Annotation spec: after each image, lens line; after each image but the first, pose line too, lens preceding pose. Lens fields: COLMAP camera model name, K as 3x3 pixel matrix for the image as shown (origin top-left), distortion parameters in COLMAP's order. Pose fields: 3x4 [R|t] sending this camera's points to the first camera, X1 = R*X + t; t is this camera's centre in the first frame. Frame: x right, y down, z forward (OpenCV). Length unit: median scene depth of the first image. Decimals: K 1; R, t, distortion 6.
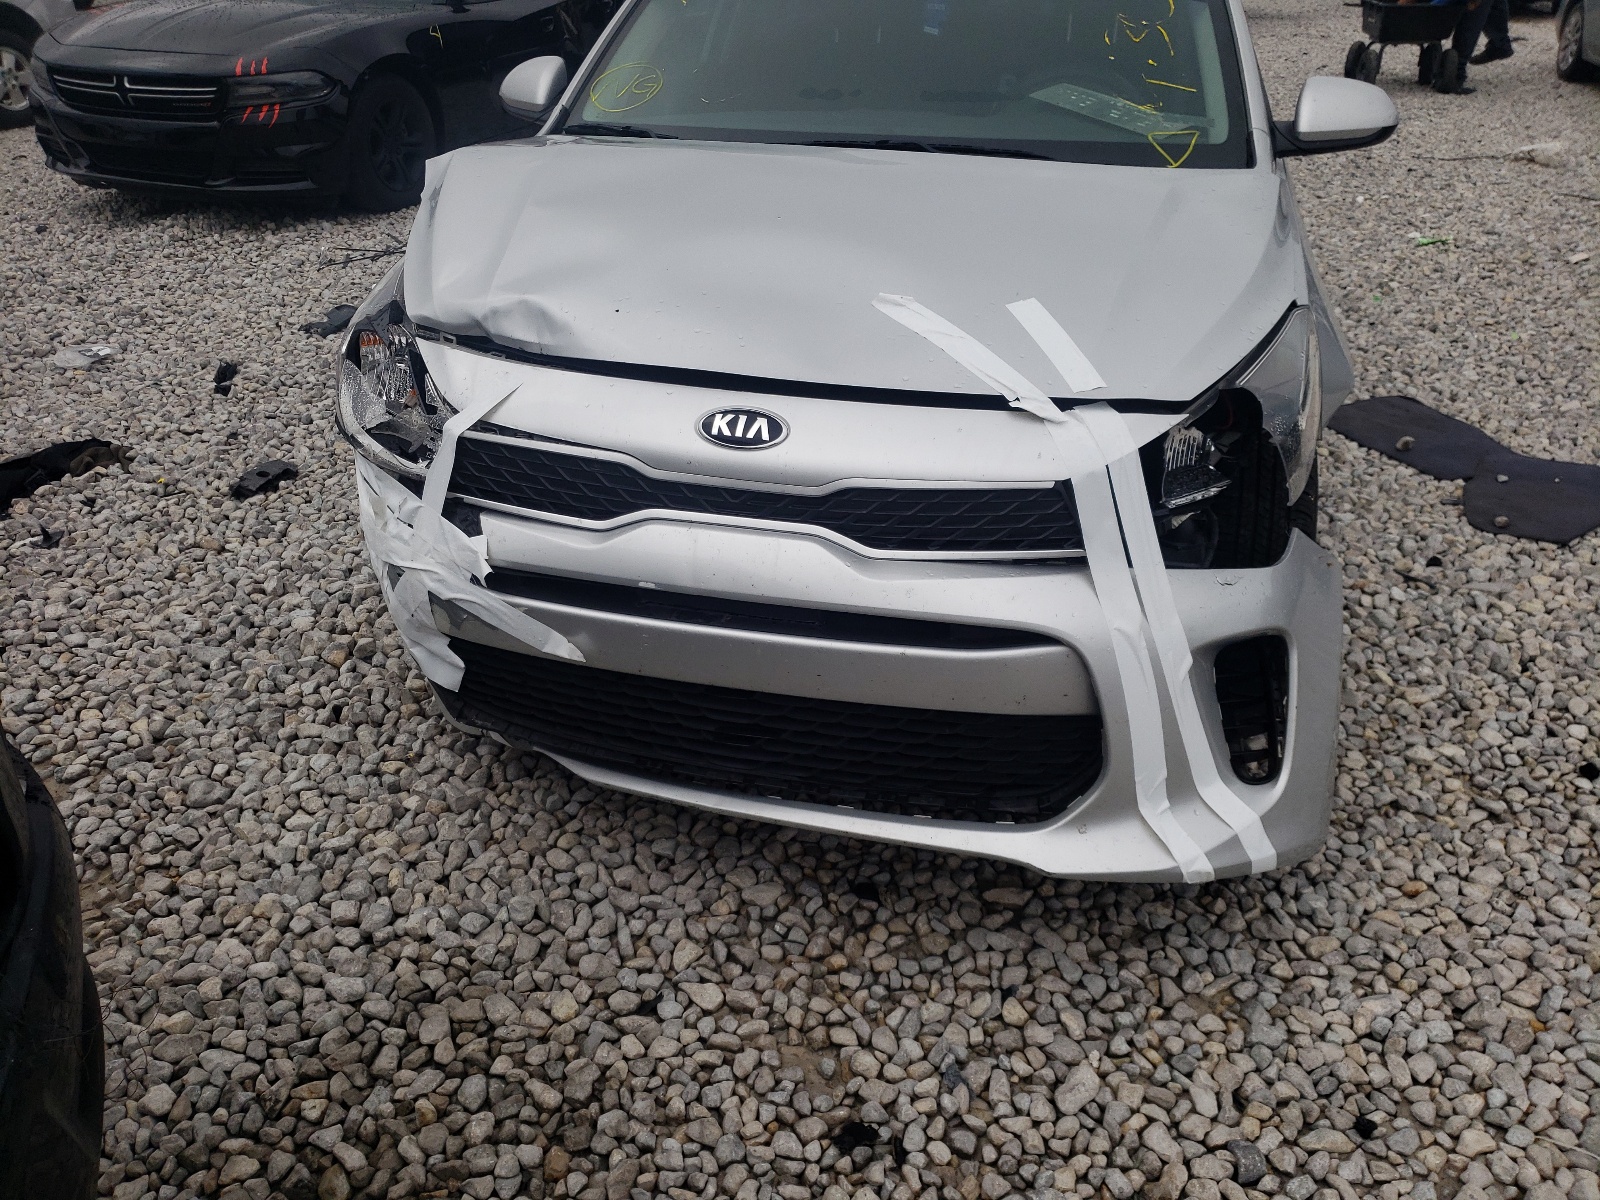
lens RADIAL K [[1187.6, 0, 800.0], [0, 1187.6, 600.0], [0, 0, 1]] dist [0.021599, -0.000681]
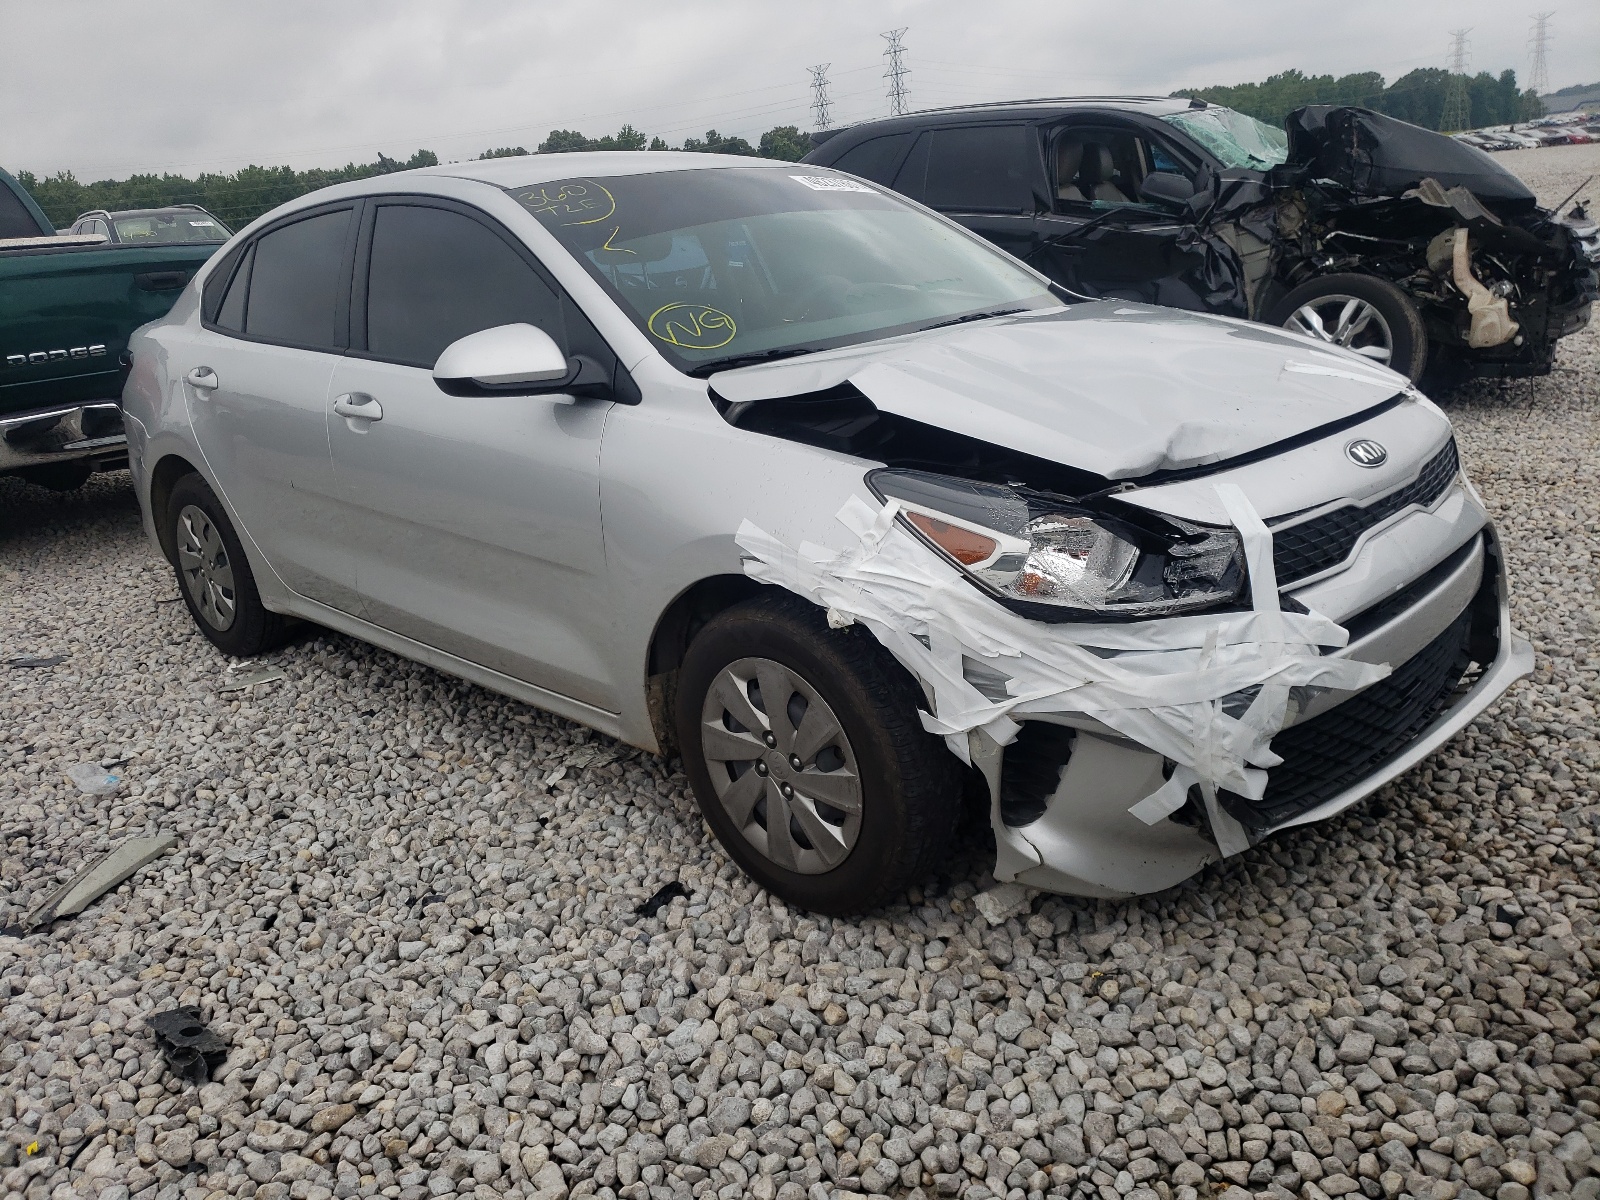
lens RADIAL K [[1187.6, 0, 800.0], [0, 1187.6, 600.0], [0, 0, 1]] dist [0.021599, -0.000681]
pose [[0.530386, -0.303733, 0.791477, -1.400856], [0.483943, 0.875024, 0.011494, -0.306461], [-0.696053, 0.376933, 0.611090, 0.654850]]
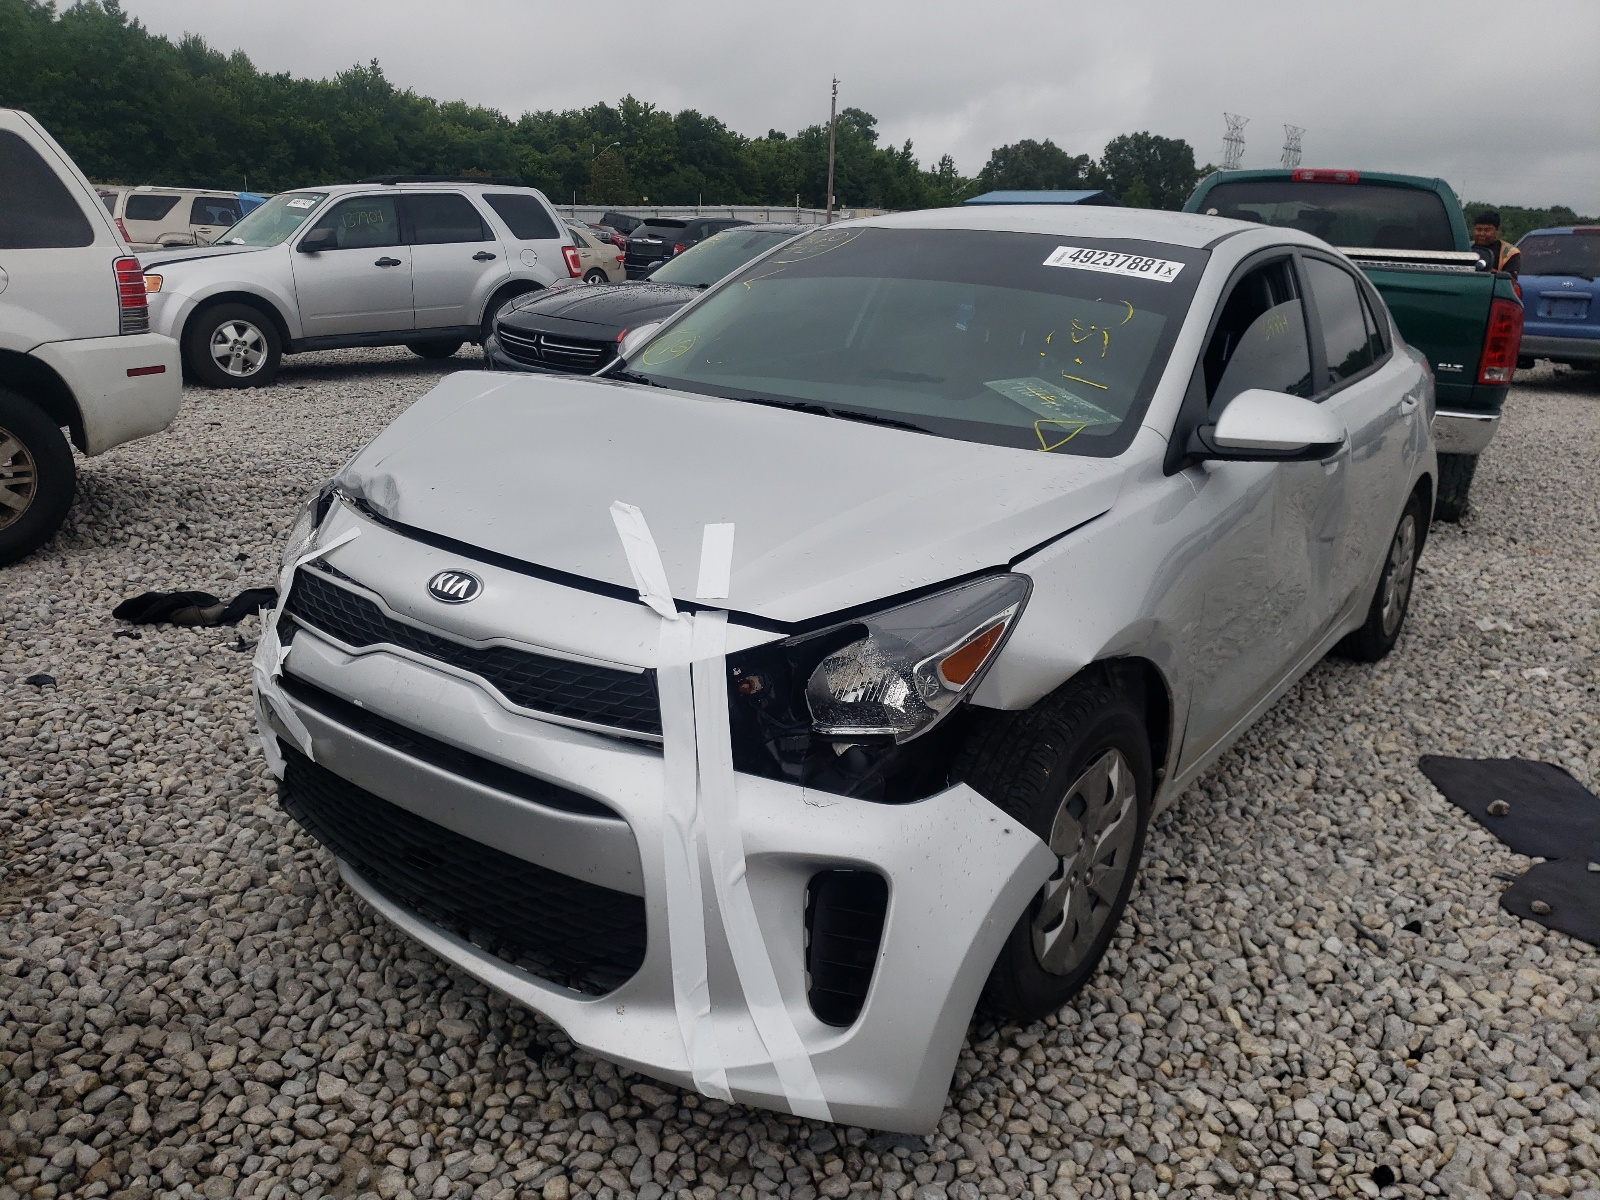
lens RADIAL K [[1187.6, 0, 800.0], [0, 1187.6, 600.0], [0, 0, 1]] dist [0.021599, -0.000681]
pose [[0.926188, 0.153944, -0.344205, 0.651080], [-0.229199, 0.954707, -0.189742, 0.014778], [0.299405, 0.254628, 0.919522, 0.007552]]
